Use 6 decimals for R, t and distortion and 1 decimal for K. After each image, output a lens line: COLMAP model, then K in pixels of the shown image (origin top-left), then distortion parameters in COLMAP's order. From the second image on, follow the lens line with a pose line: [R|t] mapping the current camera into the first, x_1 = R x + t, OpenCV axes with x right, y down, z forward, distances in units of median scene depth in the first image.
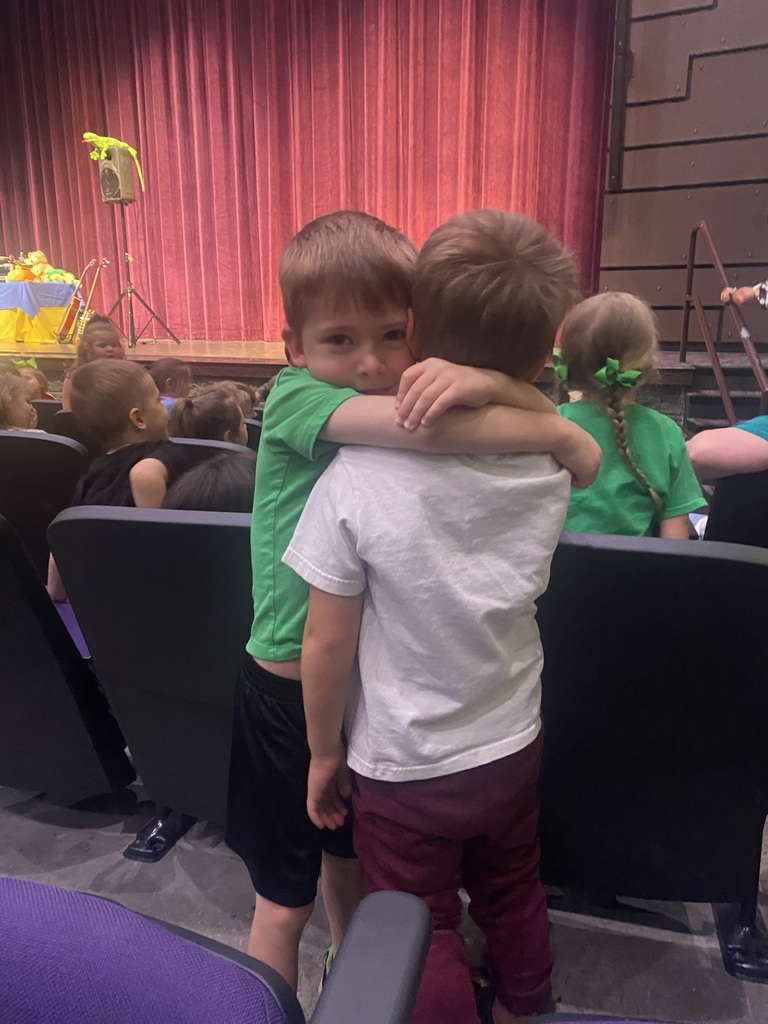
lens RADIAL K [[808.4, 0, 383.6], [0, 808.4, 511.4], [0, 0, 1]] dist [0.034543, 0.008276]
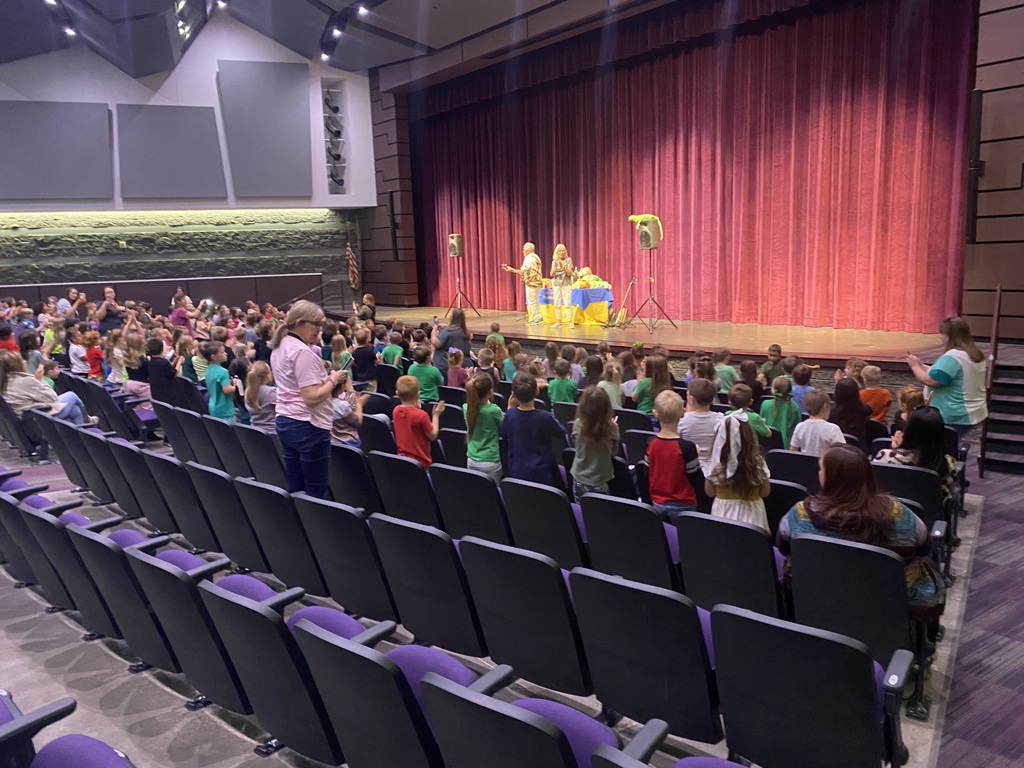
lens RADIAL K [[808.4, 0, 510.6], [0, 808.4, 382.8], [0, 0, 1]] dist [0.034543, 0.008276]
pose [[0.923399, 0.026829, -0.382902, 0.055503], [-0.058728, 0.995684, -0.071862, 0.031666], [0.379321, 0.088844, 0.920990, -0.578147]]
